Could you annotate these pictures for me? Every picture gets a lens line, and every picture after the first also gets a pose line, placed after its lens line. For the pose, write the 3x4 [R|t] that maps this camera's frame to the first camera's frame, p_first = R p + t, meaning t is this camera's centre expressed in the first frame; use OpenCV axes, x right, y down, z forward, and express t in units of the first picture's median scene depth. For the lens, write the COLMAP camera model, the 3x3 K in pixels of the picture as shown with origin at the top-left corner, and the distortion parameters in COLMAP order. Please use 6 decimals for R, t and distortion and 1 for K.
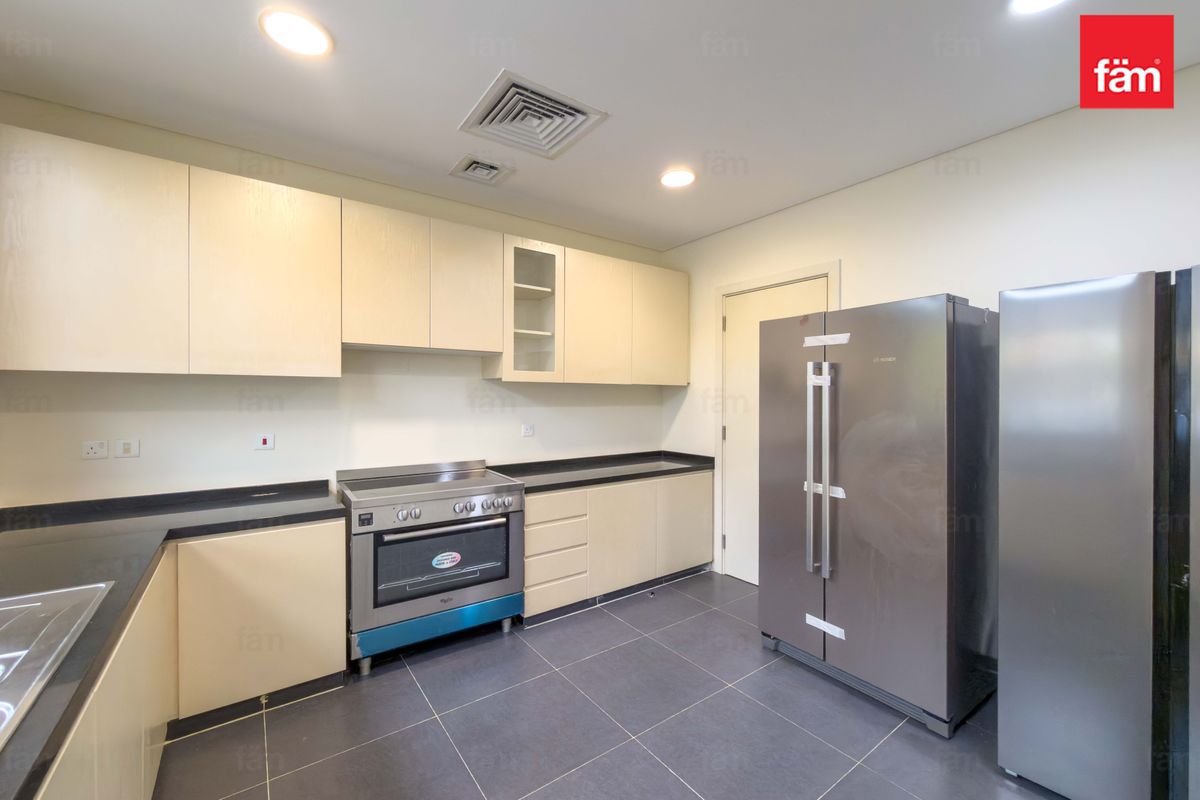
lens RADIAL K [[483.9, 0, 589.3], [0, 483.9, 399.1], [0, 0, 1]] dist [0.002241, -0.003112]
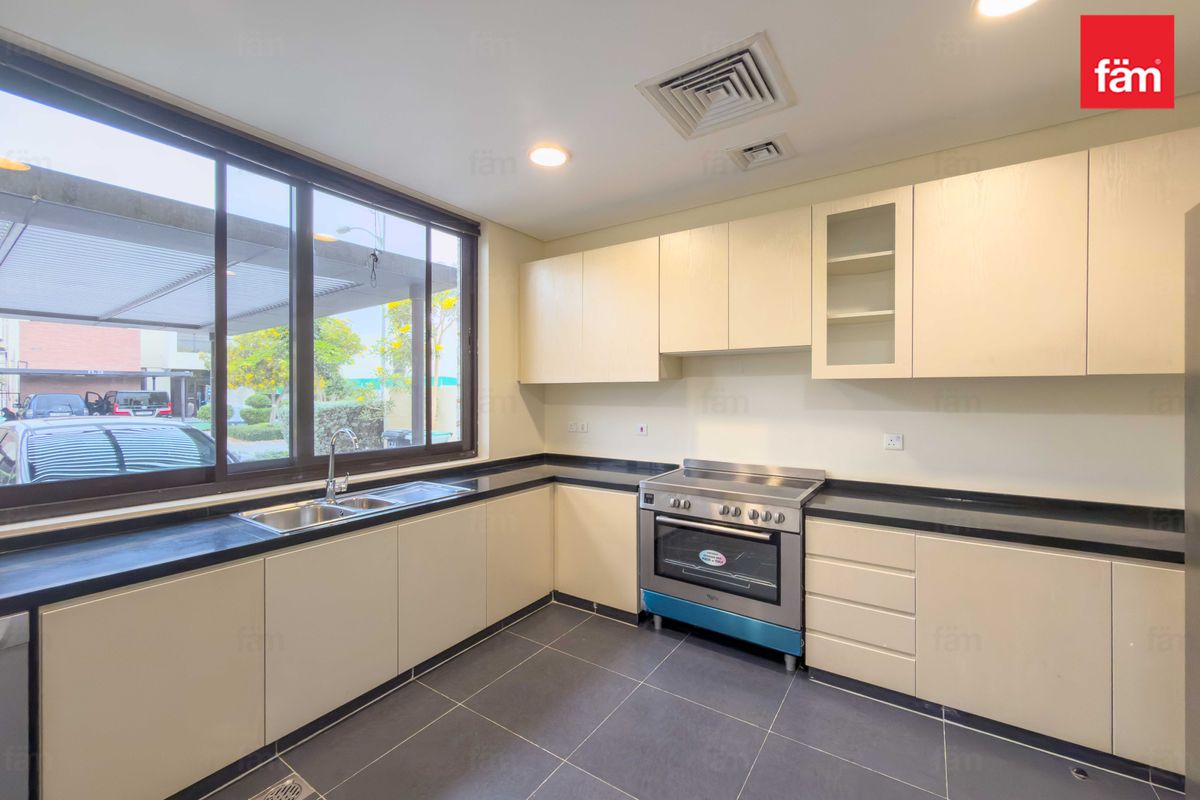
lens RADIAL K [[483.9, 0, 597.6], [0, 483.9, 394.9], [0, 0, 1]] dist [0.002241, -0.003112]
pose [[0.341163, -0.003275, -0.939998, 0.561249], [-0.007060, 0.999957, -0.006046, -0.001180], [0.939978, 0.008699, 0.341125, 0.410233]]
